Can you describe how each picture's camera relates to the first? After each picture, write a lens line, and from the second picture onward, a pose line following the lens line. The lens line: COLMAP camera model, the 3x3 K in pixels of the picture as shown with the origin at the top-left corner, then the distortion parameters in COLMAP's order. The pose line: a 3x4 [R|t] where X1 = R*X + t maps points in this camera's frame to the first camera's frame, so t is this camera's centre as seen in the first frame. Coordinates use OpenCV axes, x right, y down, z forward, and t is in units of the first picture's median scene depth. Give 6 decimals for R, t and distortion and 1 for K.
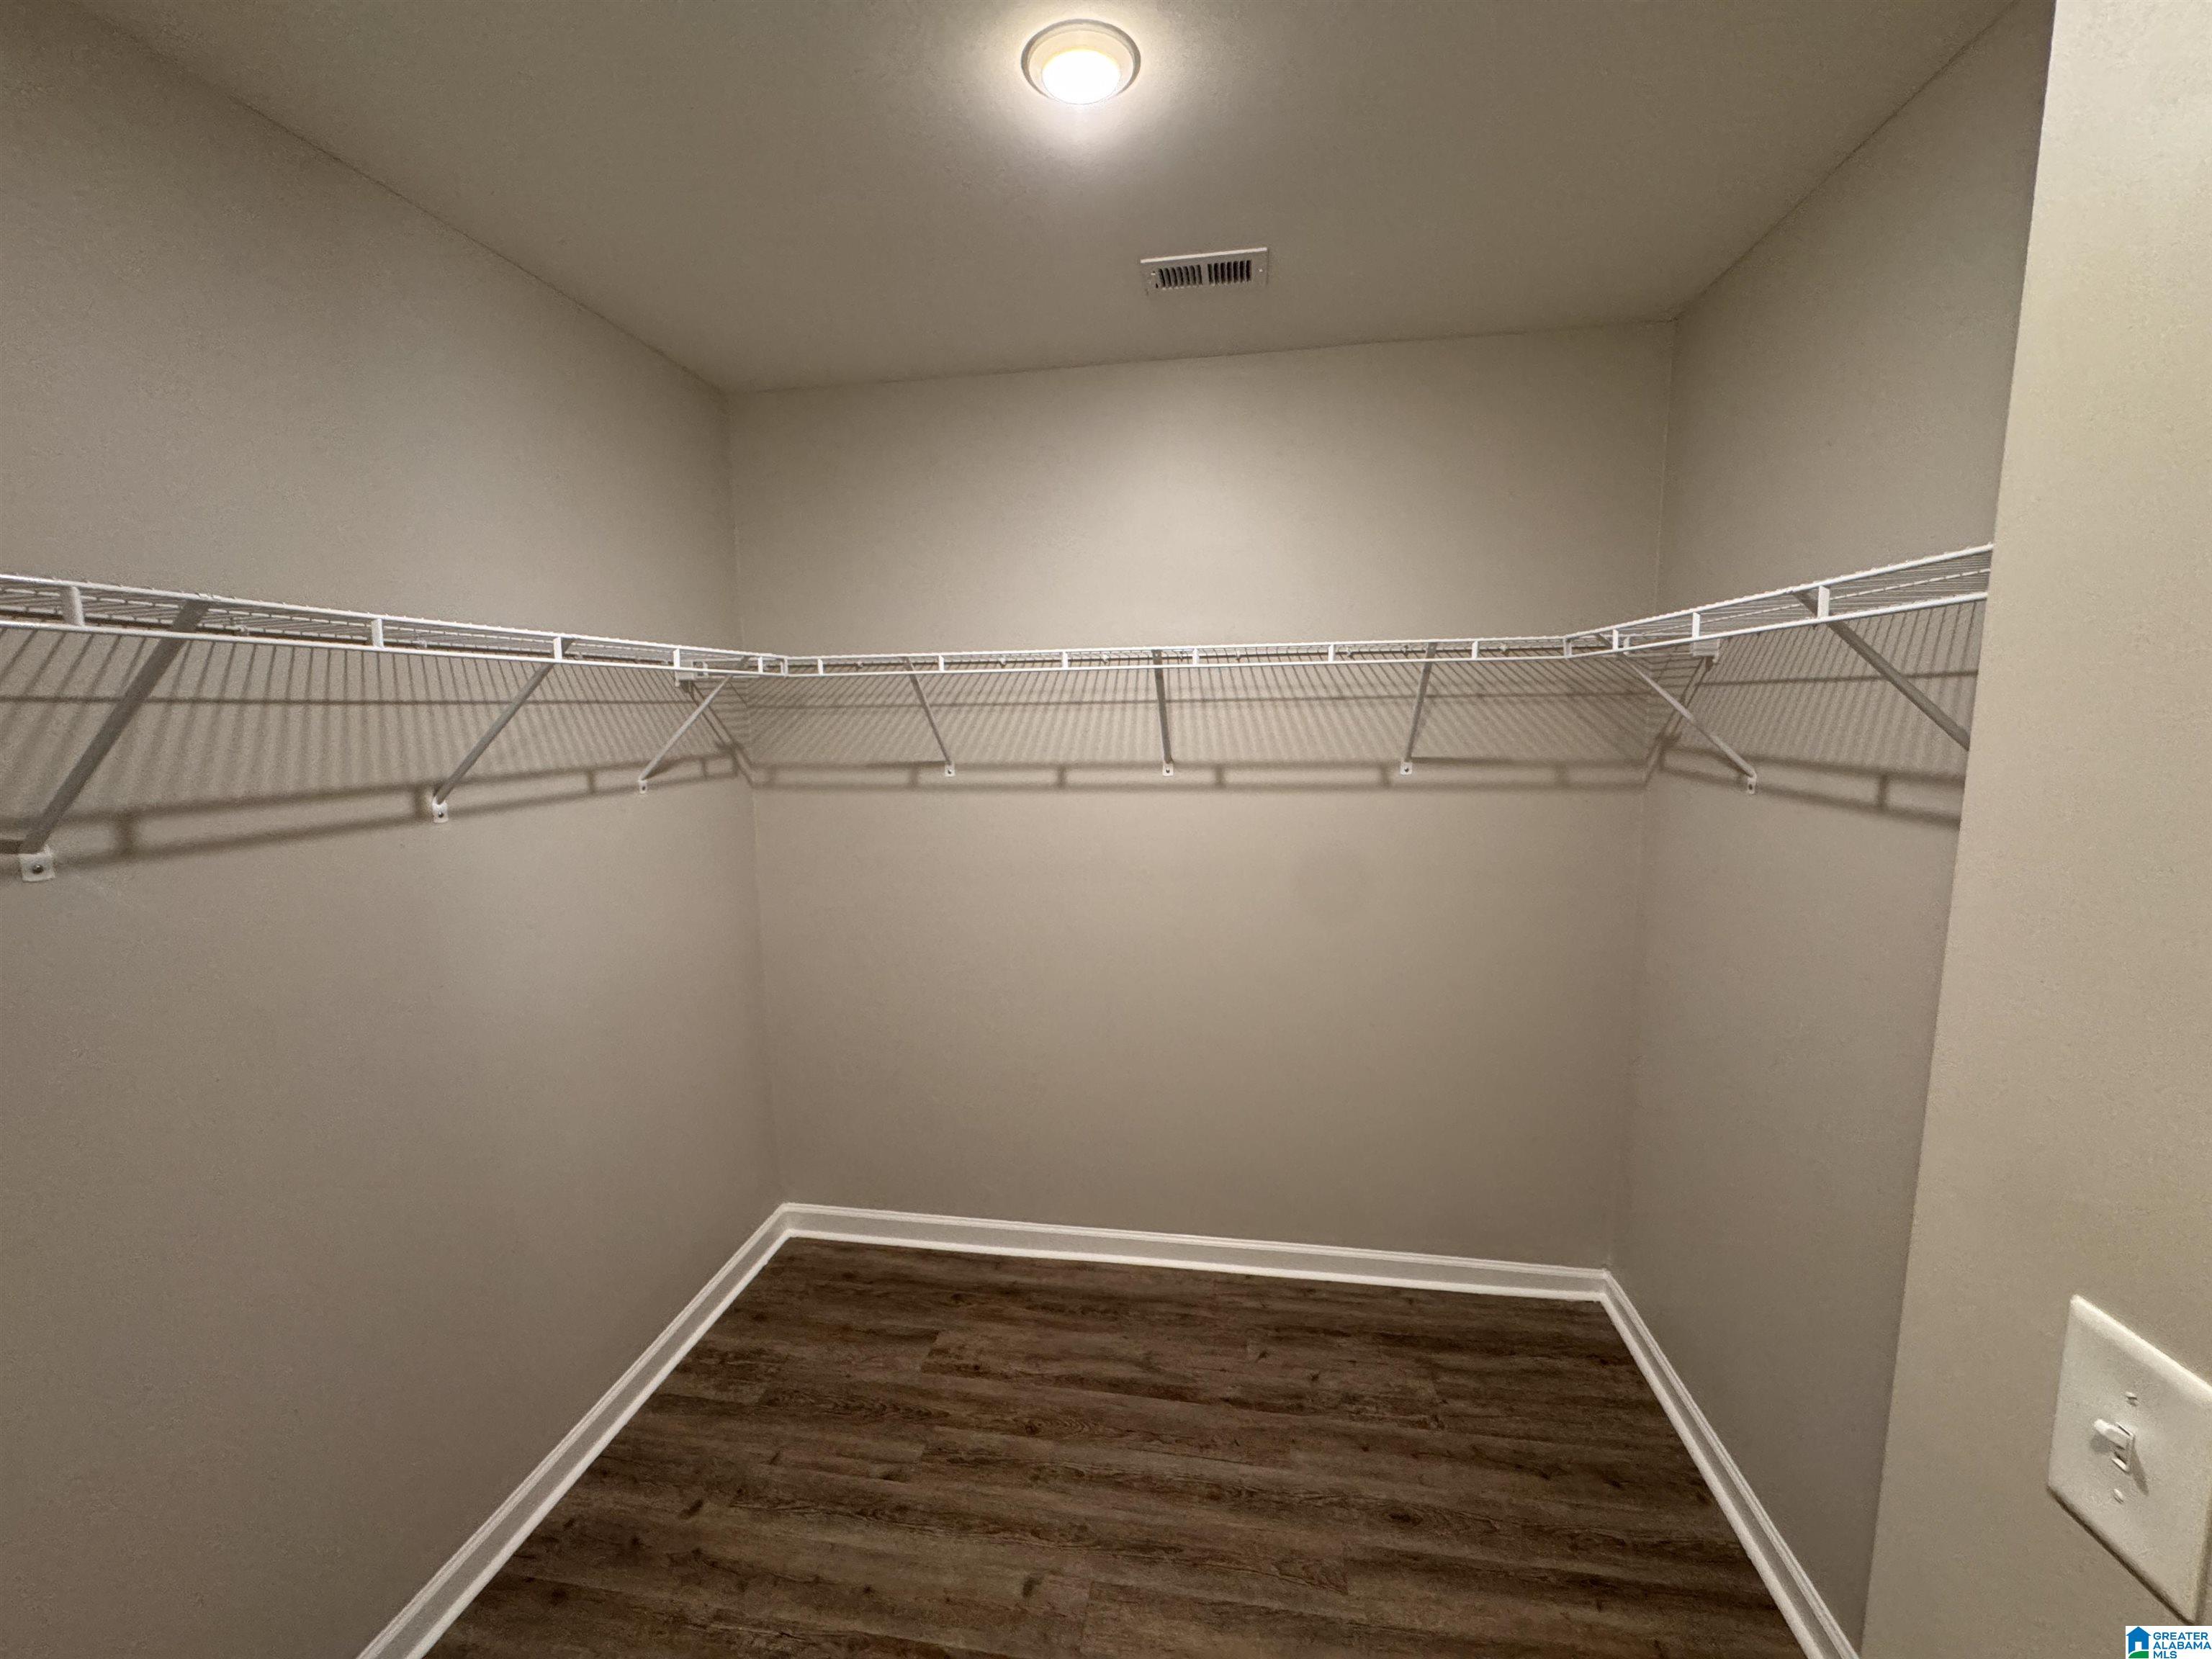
lens RADIAL K [[891.6, 0, 1103.8], [0, 891.6, 823.9], [0, 0, 1]] dist [-0.001446, -0.000248]
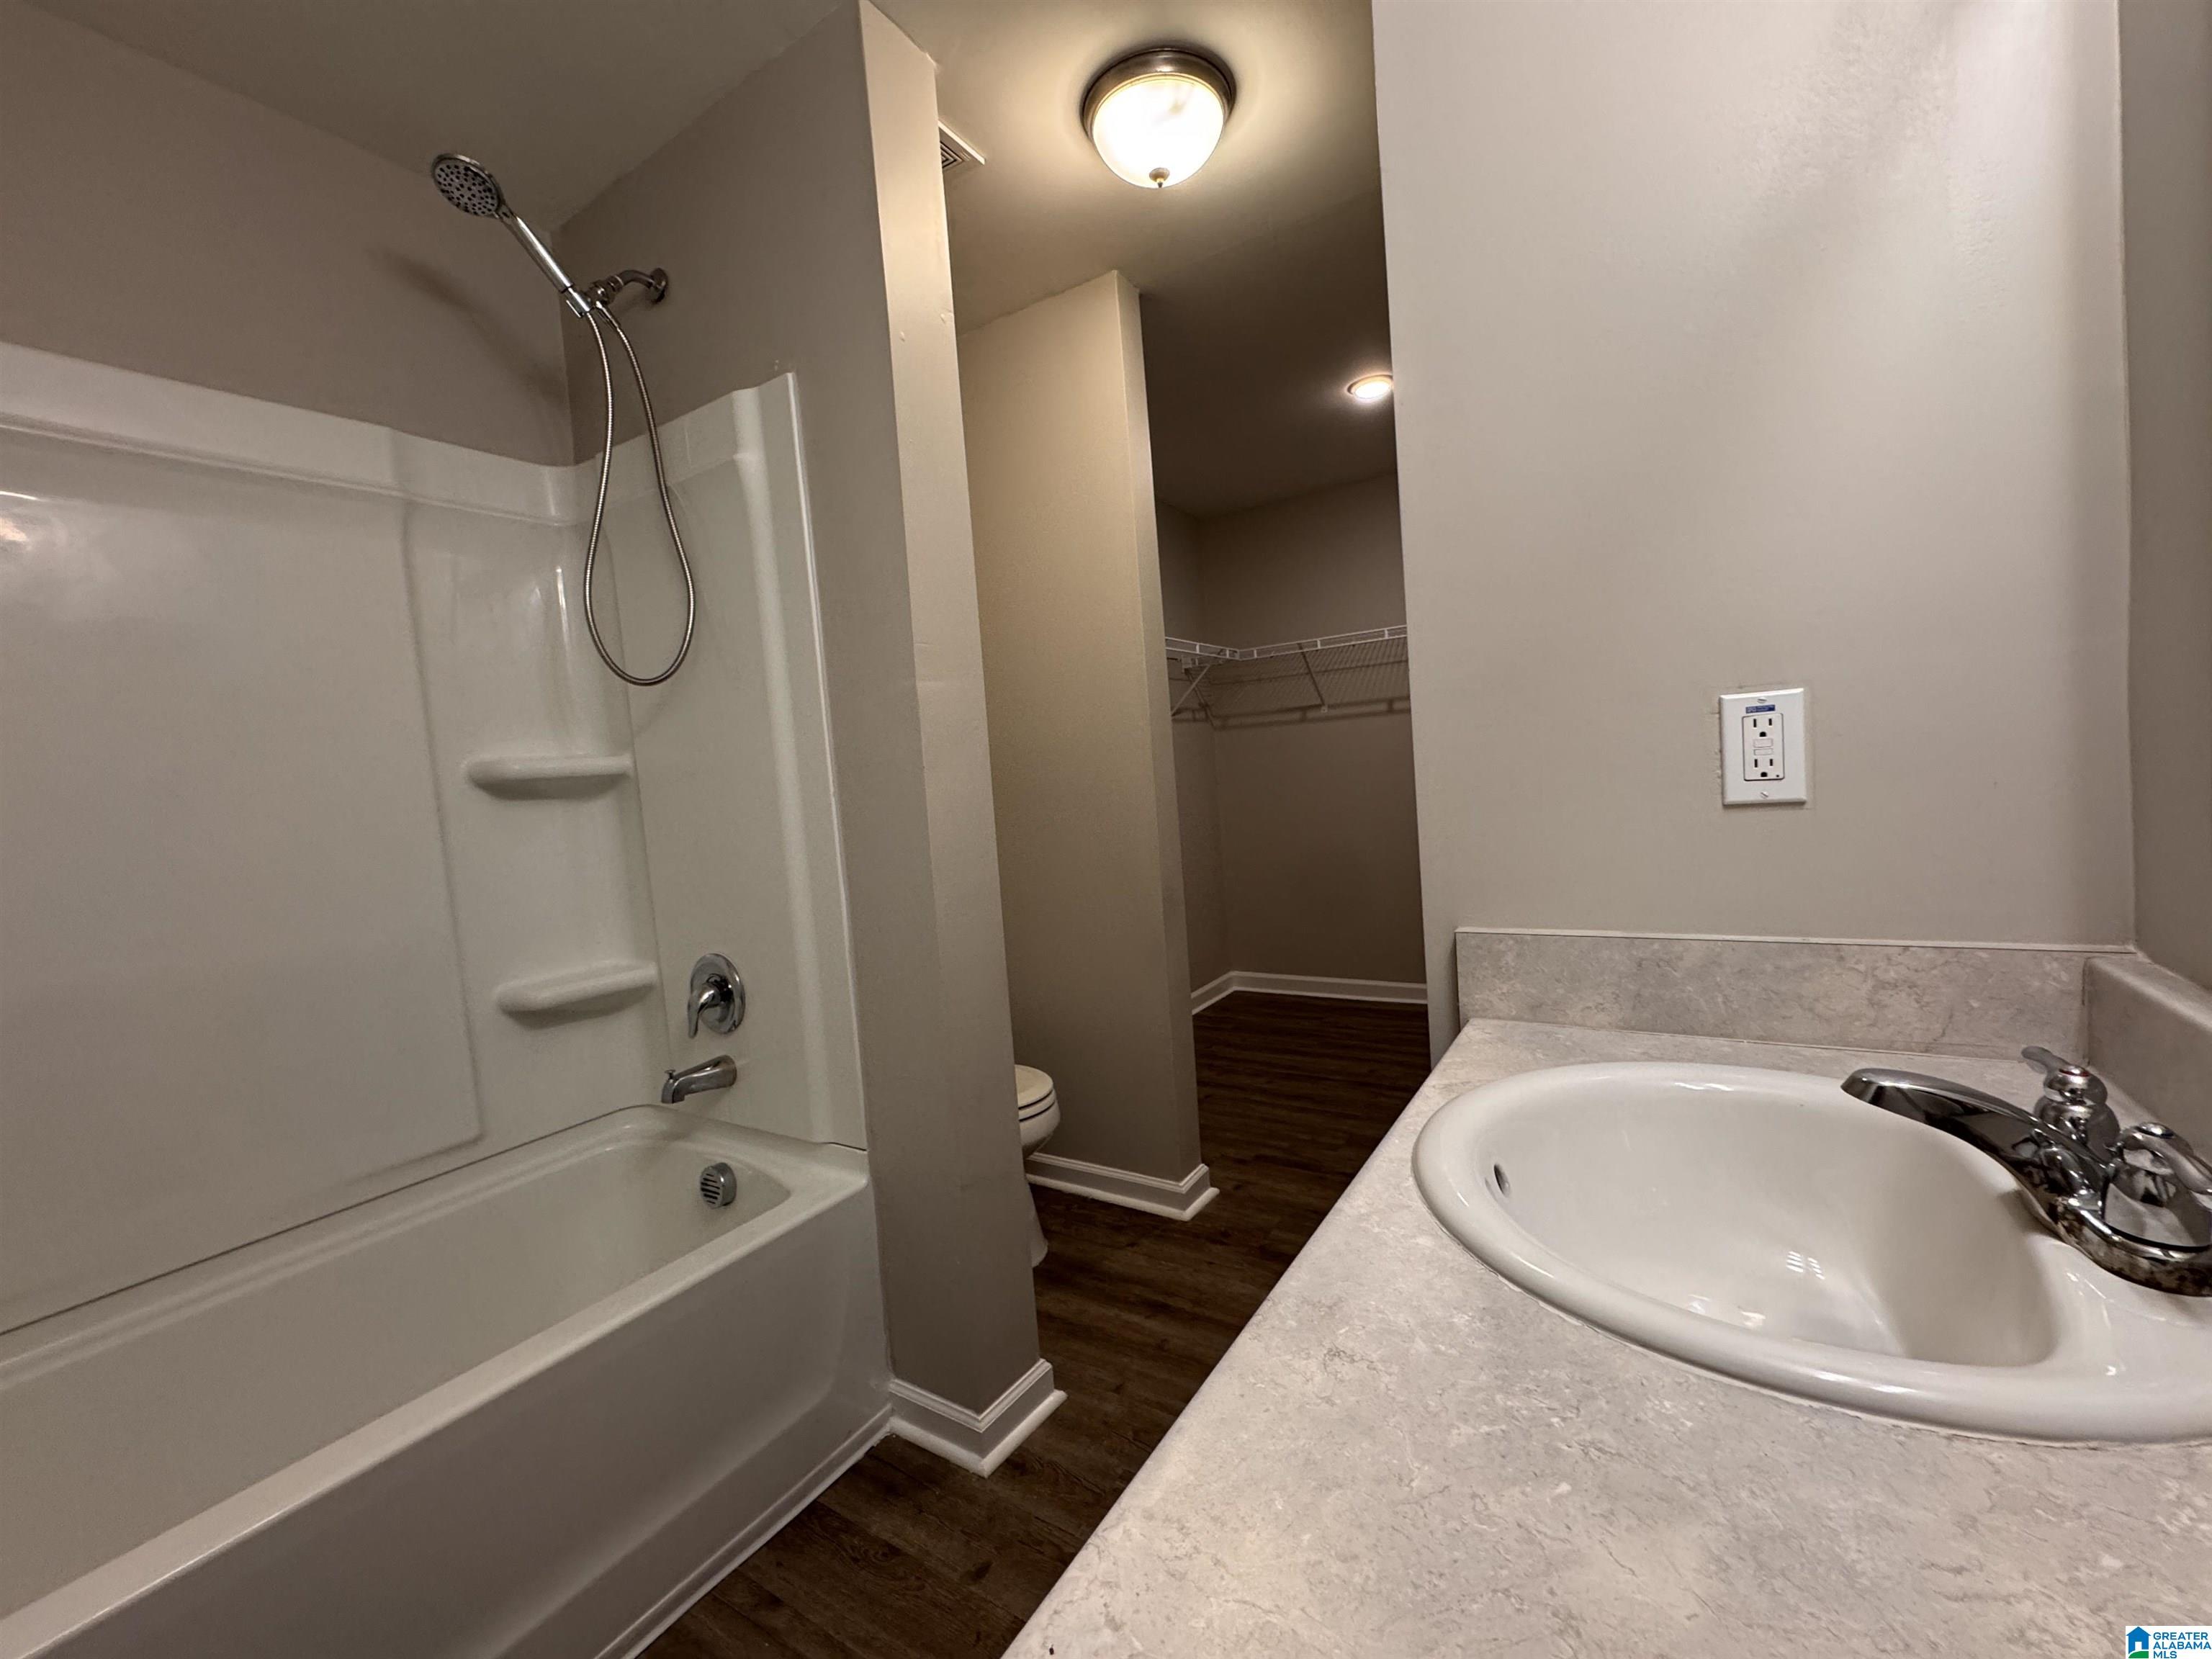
lens RADIAL K [[891.6, 0, 1111.8], [0, 891.6, 817.2], [0, 0, 1]] dist [-0.001446, -0.000248]
pose [[0.918881, -0.029754, -0.393412, 0.127354], [0.009509, 0.998533, -0.053310, 0.242631], [0.394421, 0.045244, 0.917815, -0.769323]]
